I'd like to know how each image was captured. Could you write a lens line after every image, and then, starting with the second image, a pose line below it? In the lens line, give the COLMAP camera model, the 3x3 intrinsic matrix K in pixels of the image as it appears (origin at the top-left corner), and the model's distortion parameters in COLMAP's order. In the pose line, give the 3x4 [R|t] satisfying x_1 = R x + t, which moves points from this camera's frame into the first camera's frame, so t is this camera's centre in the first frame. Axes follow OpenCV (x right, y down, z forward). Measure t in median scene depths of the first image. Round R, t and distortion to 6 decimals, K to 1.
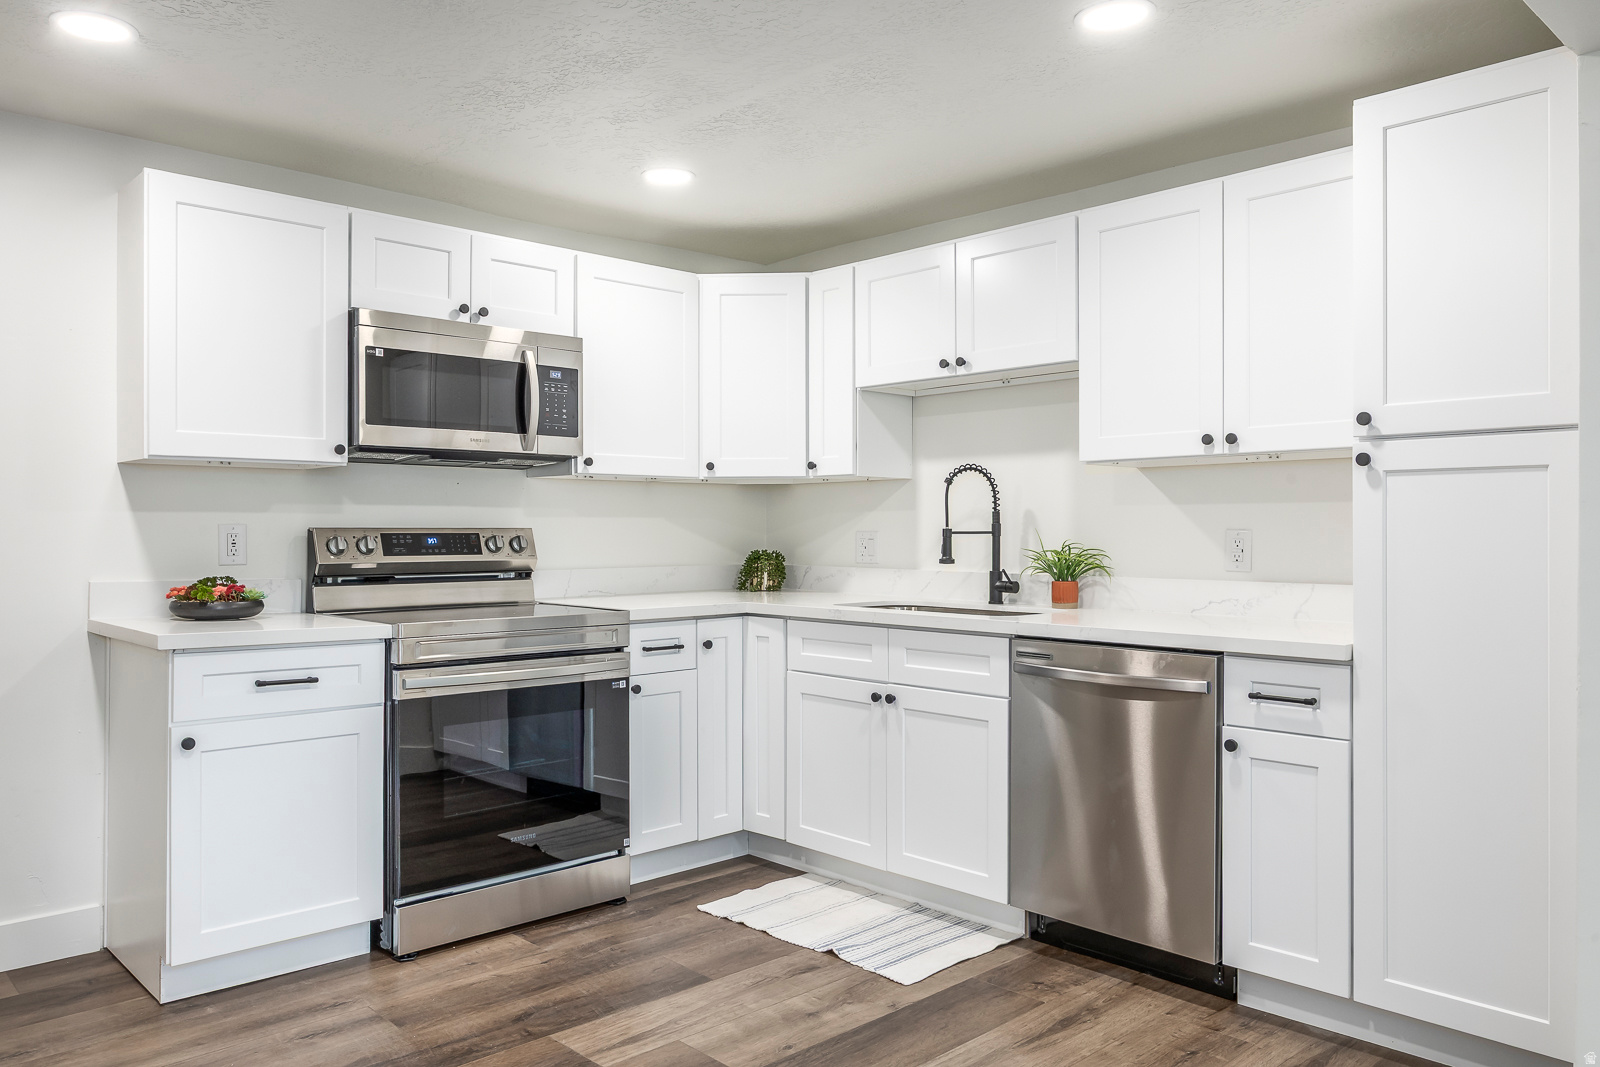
lens RADIAL K [[1143.4, 0, 774.0], [0, 1143.4, 533.6], [0, 0, 1]] dist [-0.025588, 0.007826]
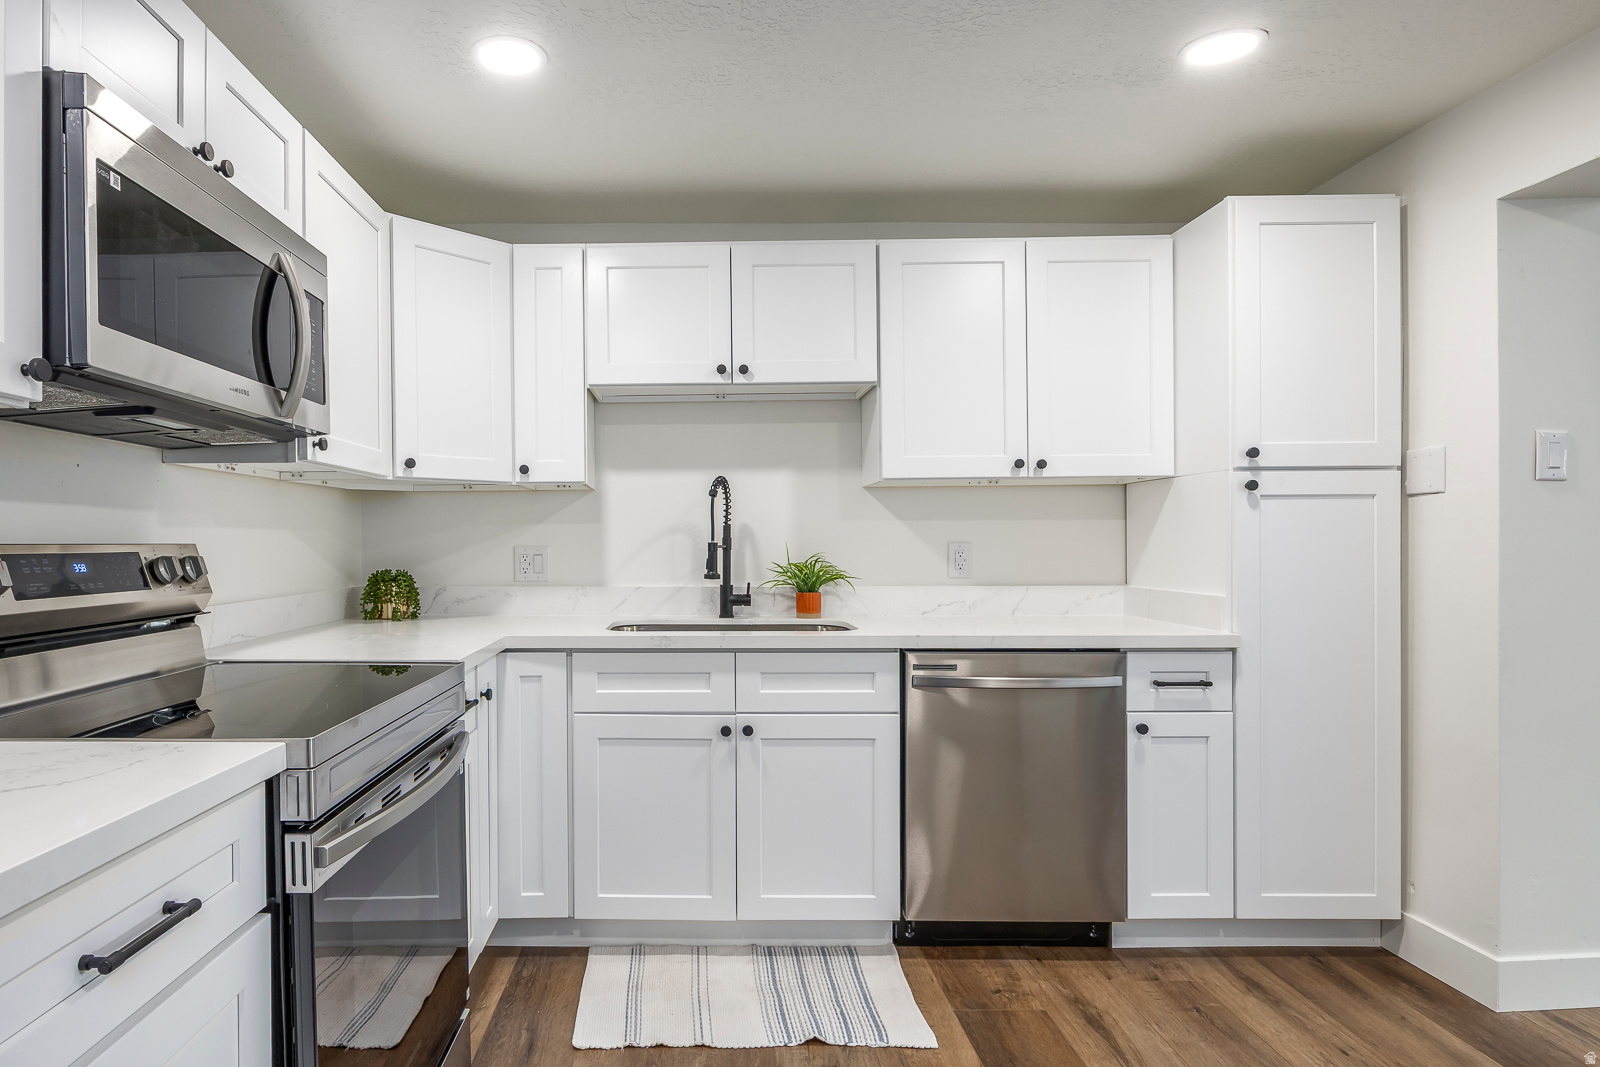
lens RADIAL K [[891.7, 0, 774.2], [0, 891.7, 553.9], [0, 0, 1]] dist [-0.012269, 0.004467]
pose [[0.694891, -0.012053, 0.719014, -0.382303], [0.006591, 0.999924, 0.010392, -0.002583], [-0.719085, -0.002482, 0.694918, 0.483920]]
